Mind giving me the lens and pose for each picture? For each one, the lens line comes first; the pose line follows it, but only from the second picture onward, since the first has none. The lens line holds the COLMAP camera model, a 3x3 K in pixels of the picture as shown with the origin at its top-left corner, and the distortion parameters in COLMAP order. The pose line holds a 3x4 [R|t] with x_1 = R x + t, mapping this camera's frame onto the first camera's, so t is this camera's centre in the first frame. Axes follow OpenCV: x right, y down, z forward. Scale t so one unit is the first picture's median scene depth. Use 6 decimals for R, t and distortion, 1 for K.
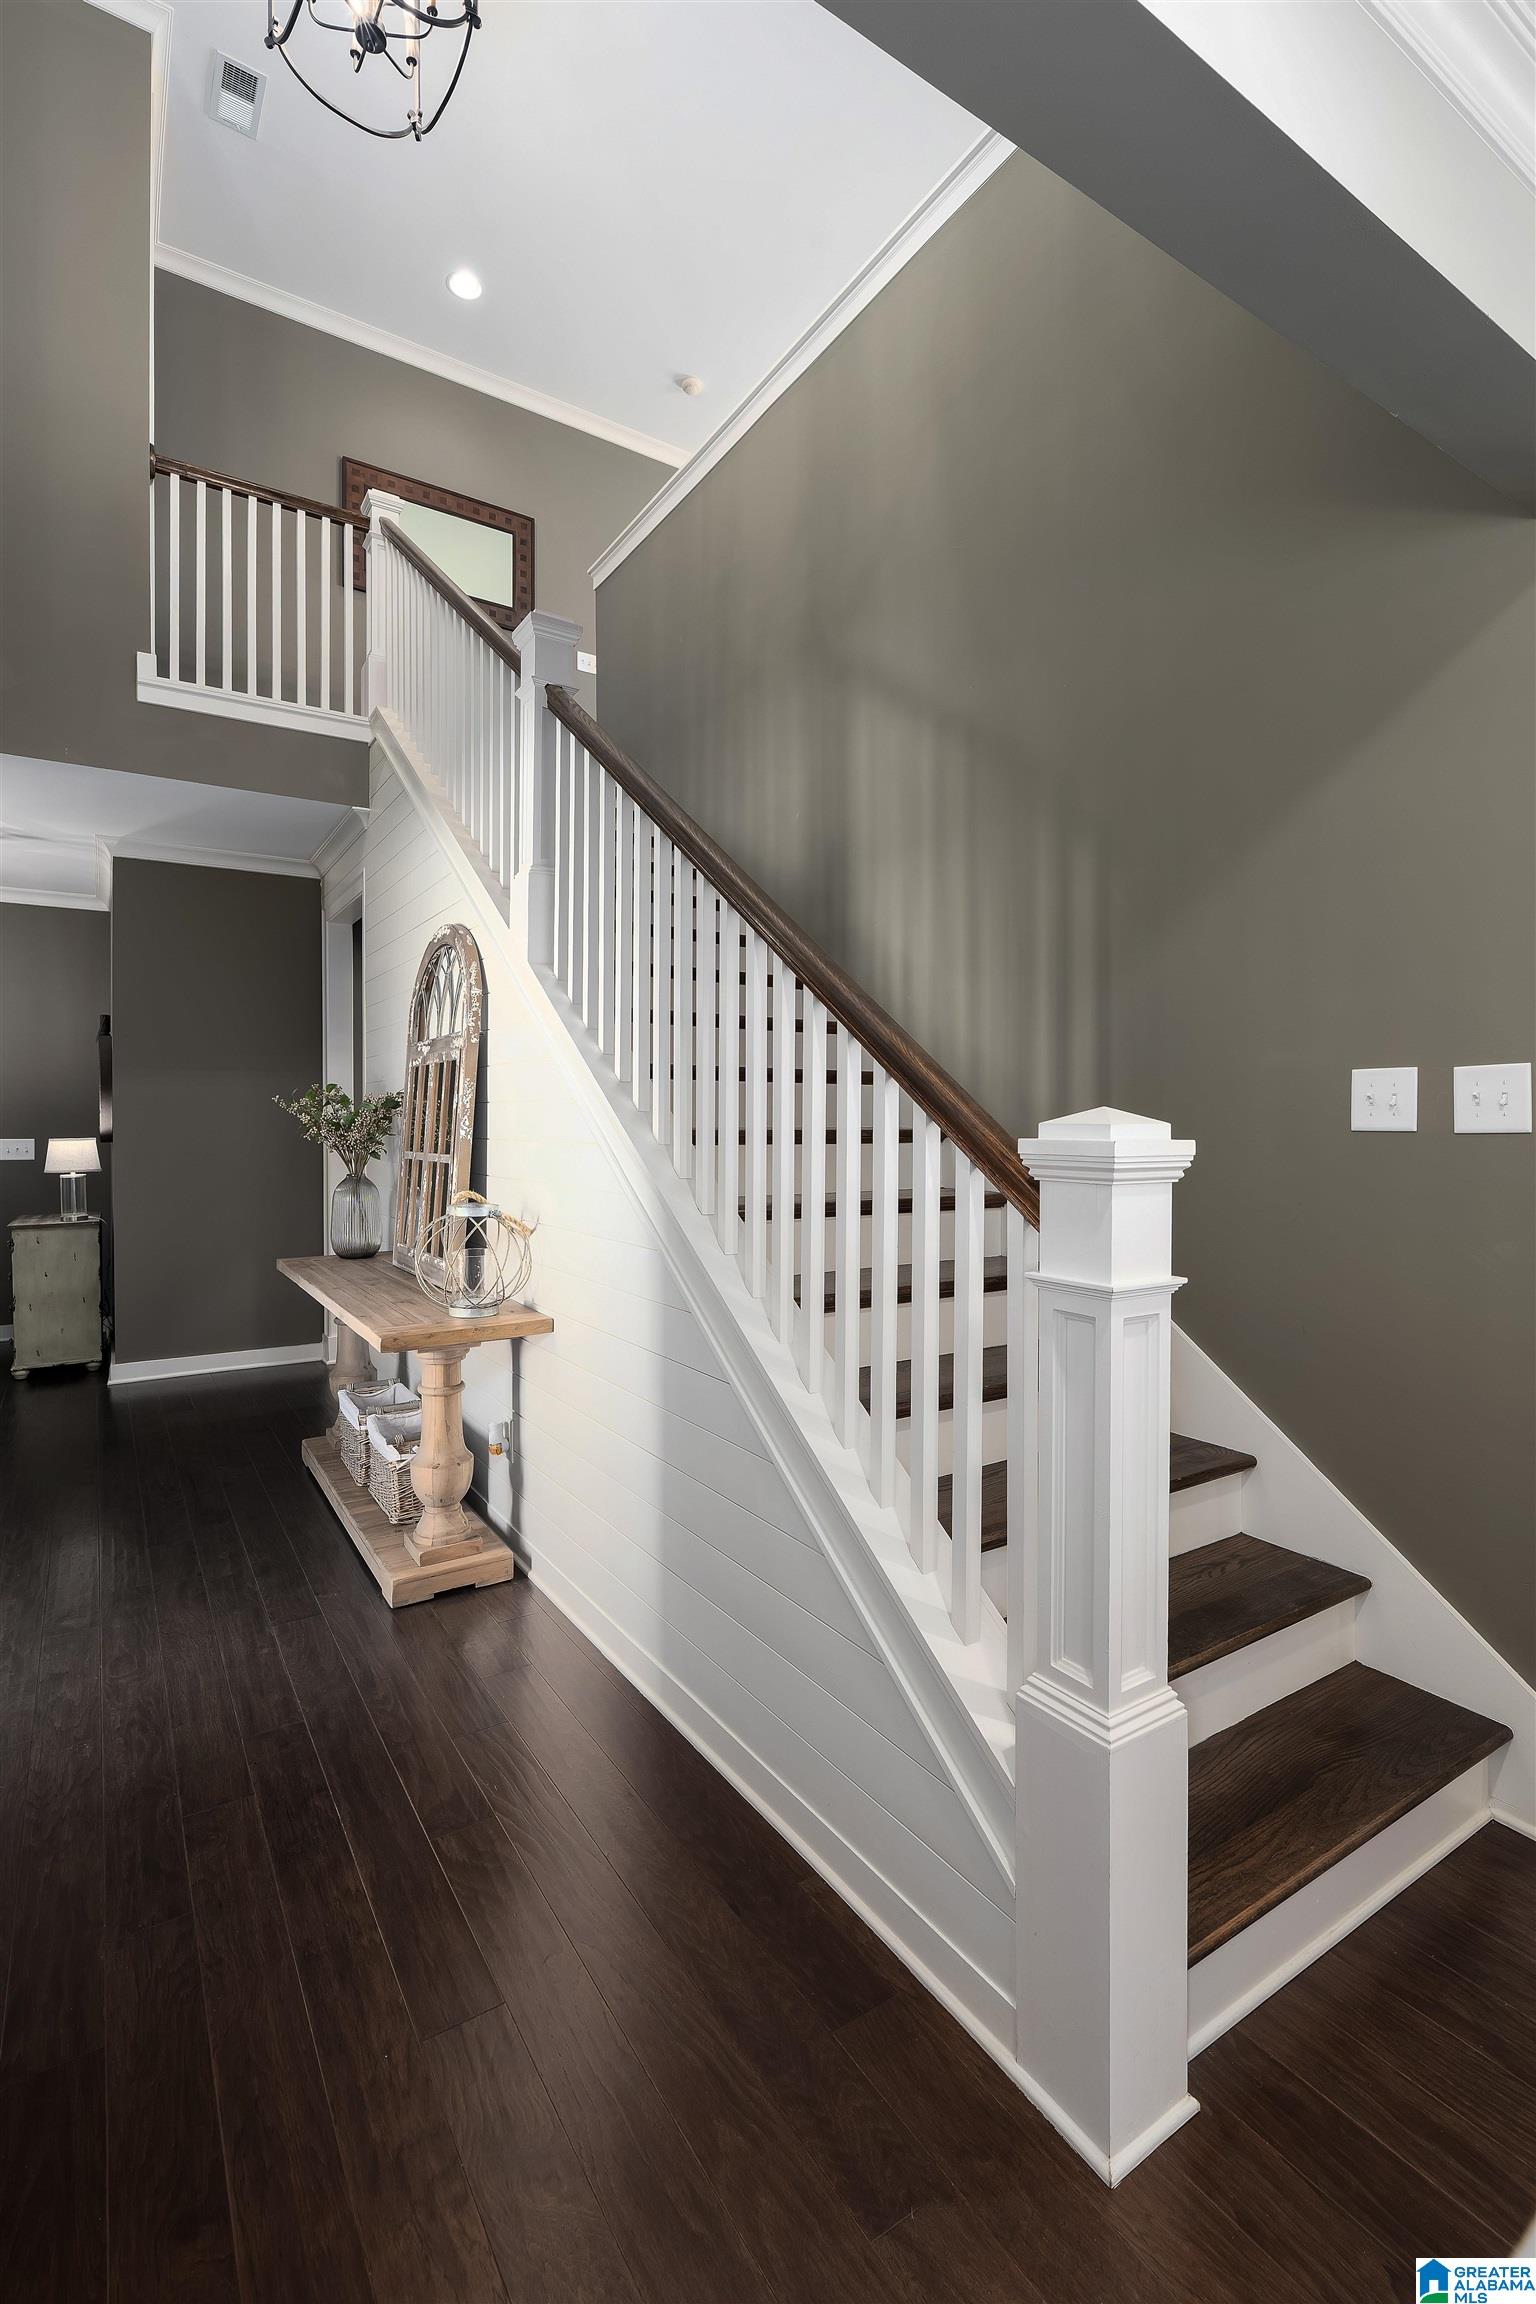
lens RADIAL K [[1041.5, 0, 769.9], [0, 1041.5, 1141.4], [0, 0, 1]] dist [-0.000088, 0.000021]
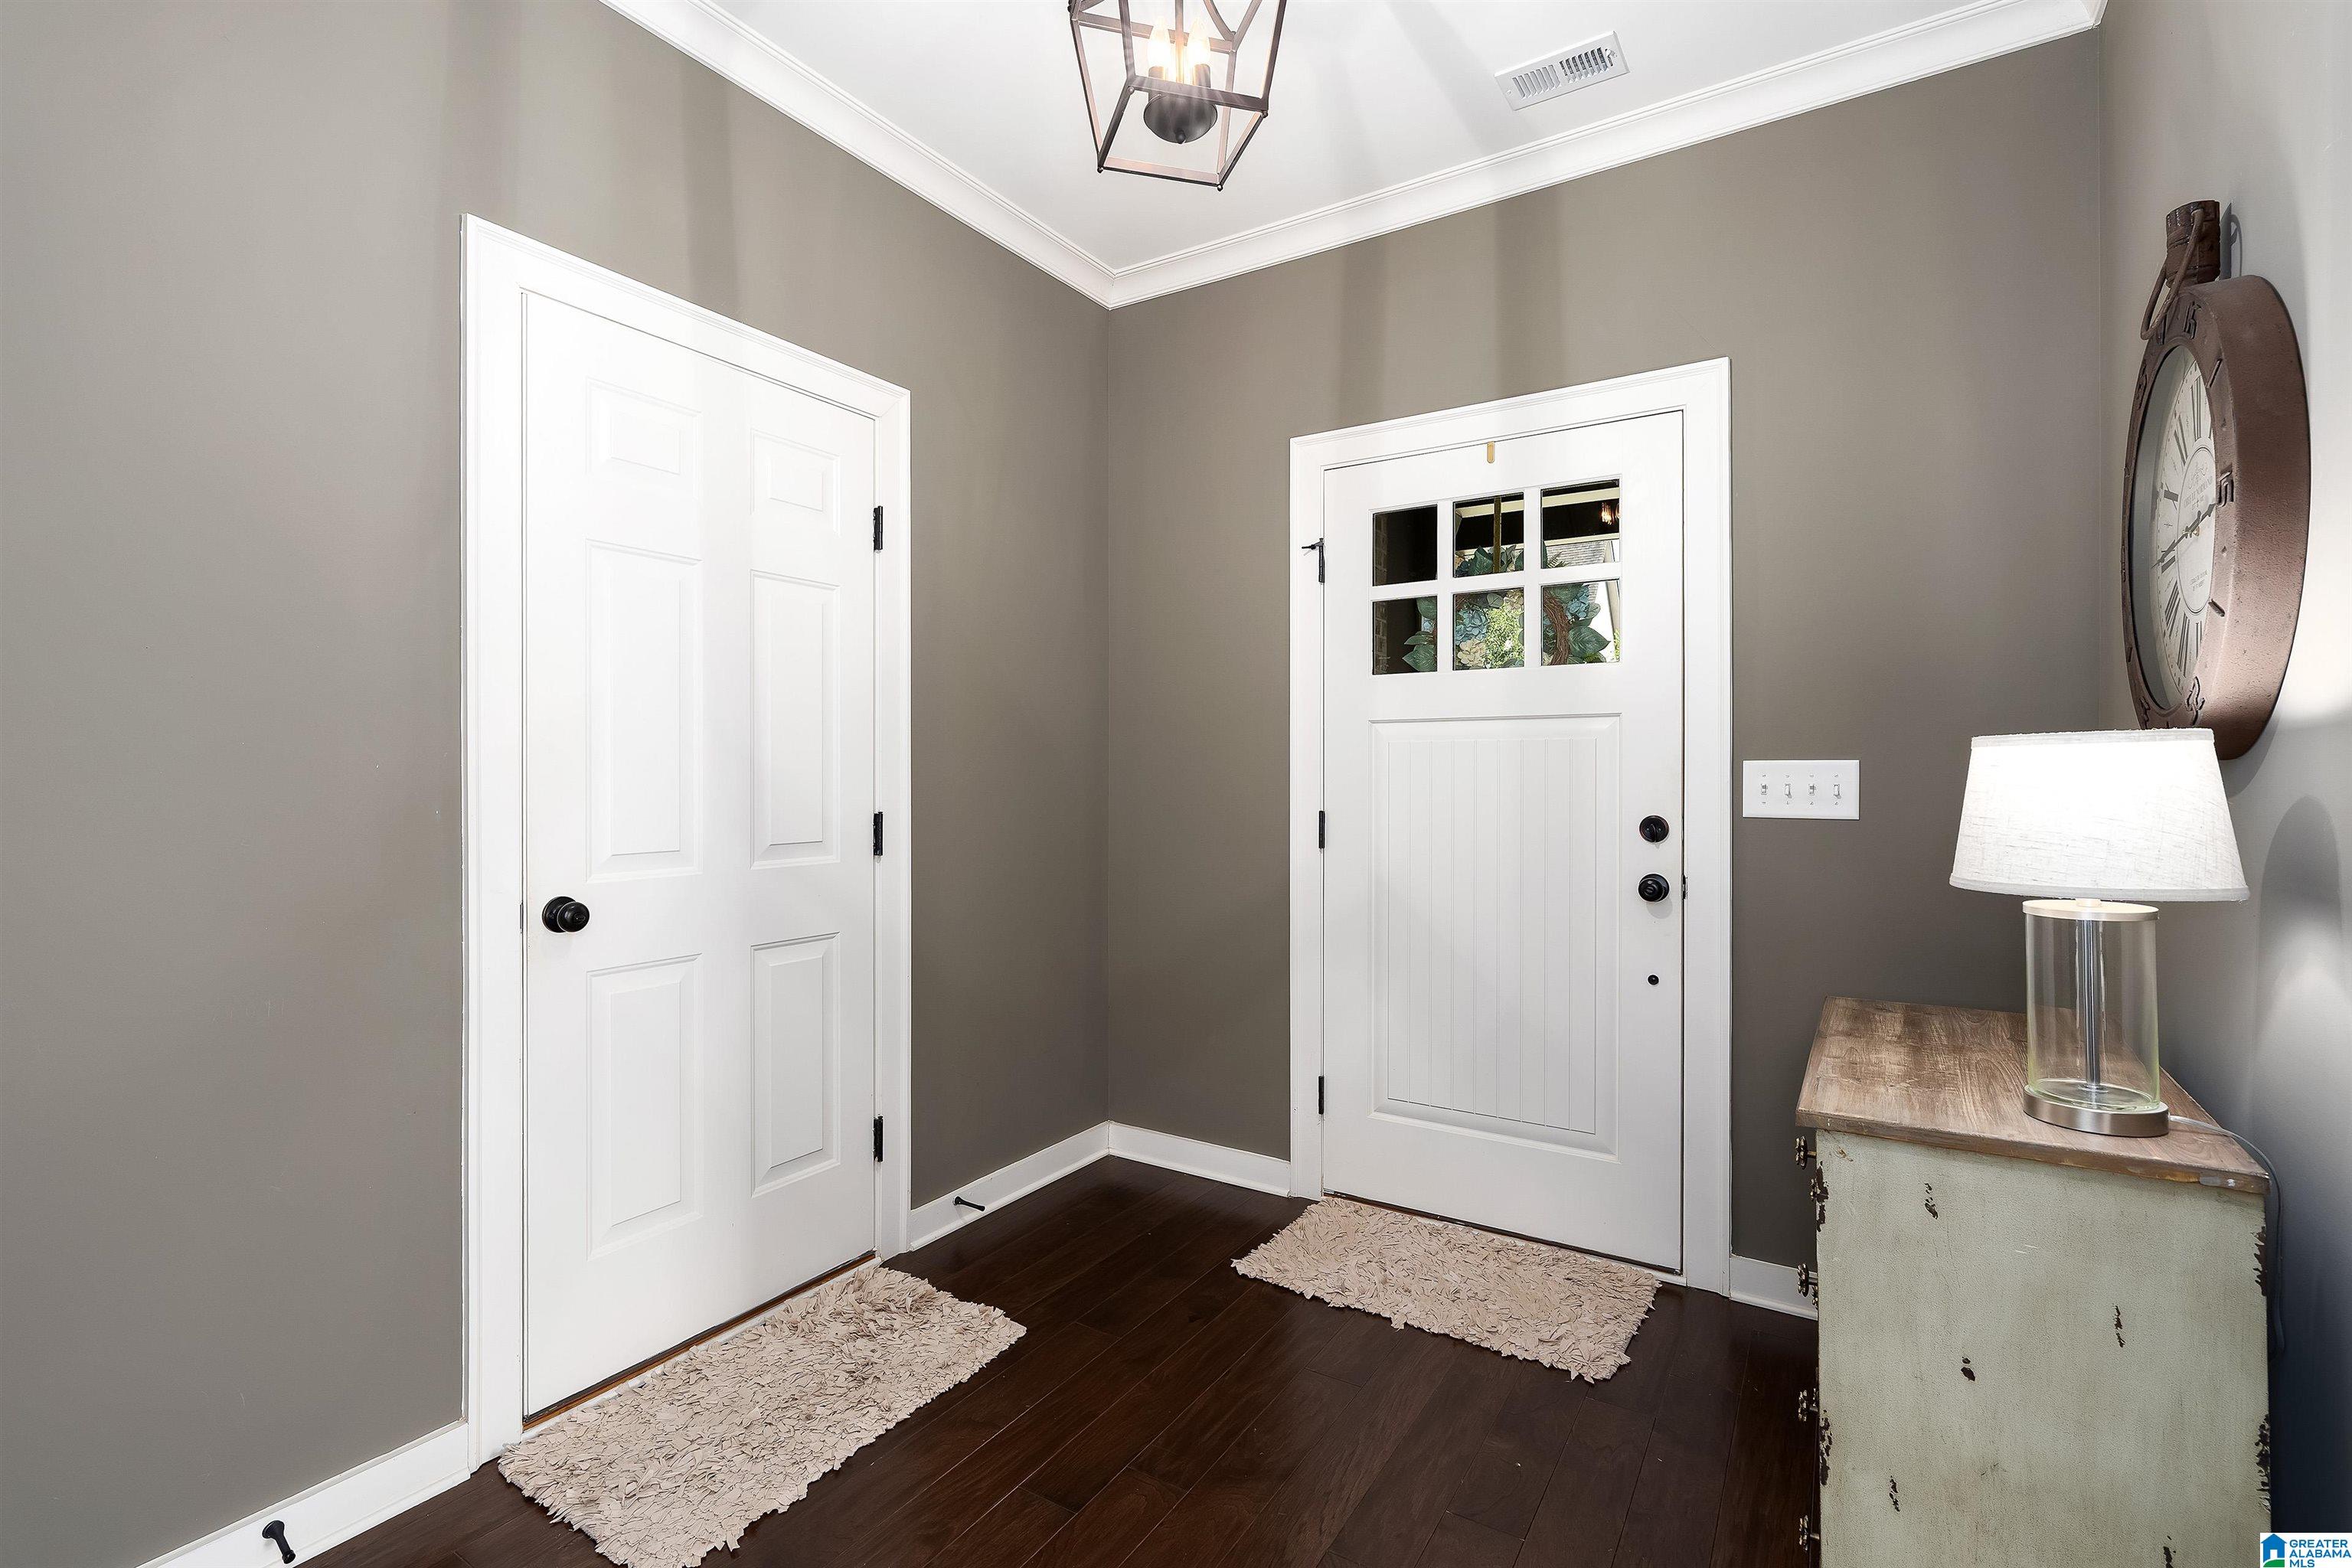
lens RADIAL K [[1063.2, 0, 1176.3], [0, 1063.2, 776.2], [0, 0, 1]] dist [-0.000088, 0.000021]
pose [[0.413181, -0.005070, -0.910635, -0.556146], [-0.005293, 0.999954, -0.007969, 0.008757], [0.910634, 0.008113, 0.413135, 0.751677]]
